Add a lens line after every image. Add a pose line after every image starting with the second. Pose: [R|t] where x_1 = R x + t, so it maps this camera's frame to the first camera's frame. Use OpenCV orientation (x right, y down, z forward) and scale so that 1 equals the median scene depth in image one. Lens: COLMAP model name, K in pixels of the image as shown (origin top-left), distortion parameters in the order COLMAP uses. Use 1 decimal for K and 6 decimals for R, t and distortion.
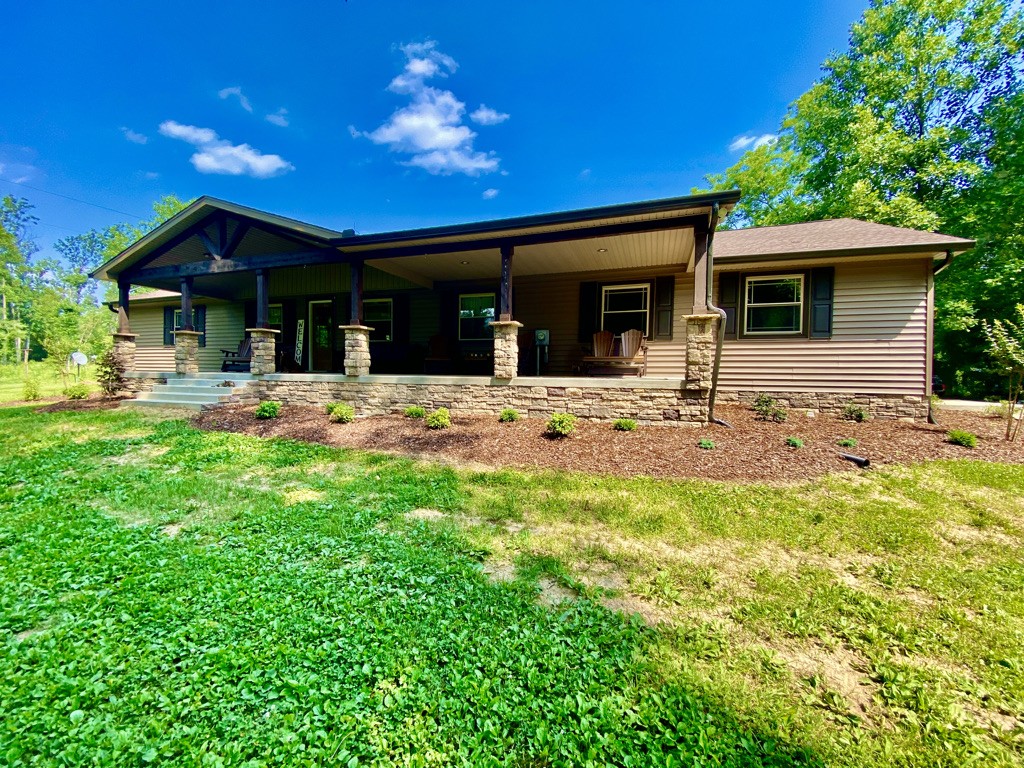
lens RADIAL K [[409.9, 0, 512.0], [0, 409.9, 384.0], [0, 0, 1]] dist [0.031140, -0.027429]
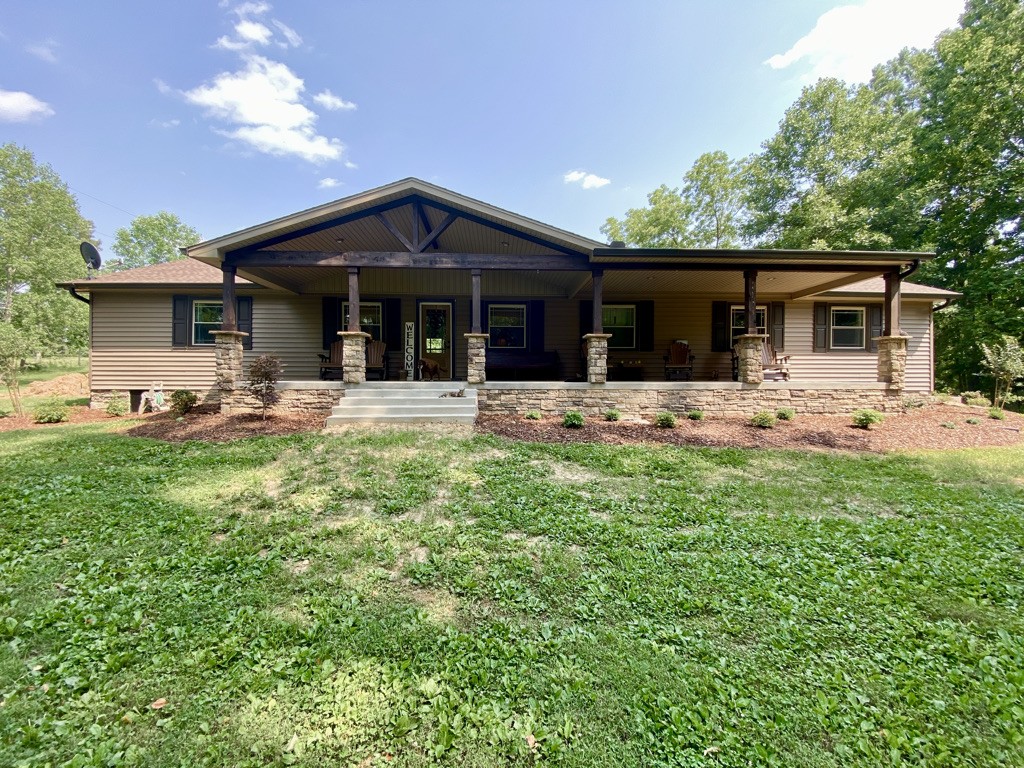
lens RADIAL K [[409.9, 0, 512.0], [0, 409.9, 384.0], [0, 0, 1]] dist [0.031140, -0.027429]
pose [[0.932243, -0.013934, 0.361564, -0.897509], [0.018444, 0.999789, -0.009025, -0.011167], [-0.361362, 0.015082, 0.932304, 0.117285]]
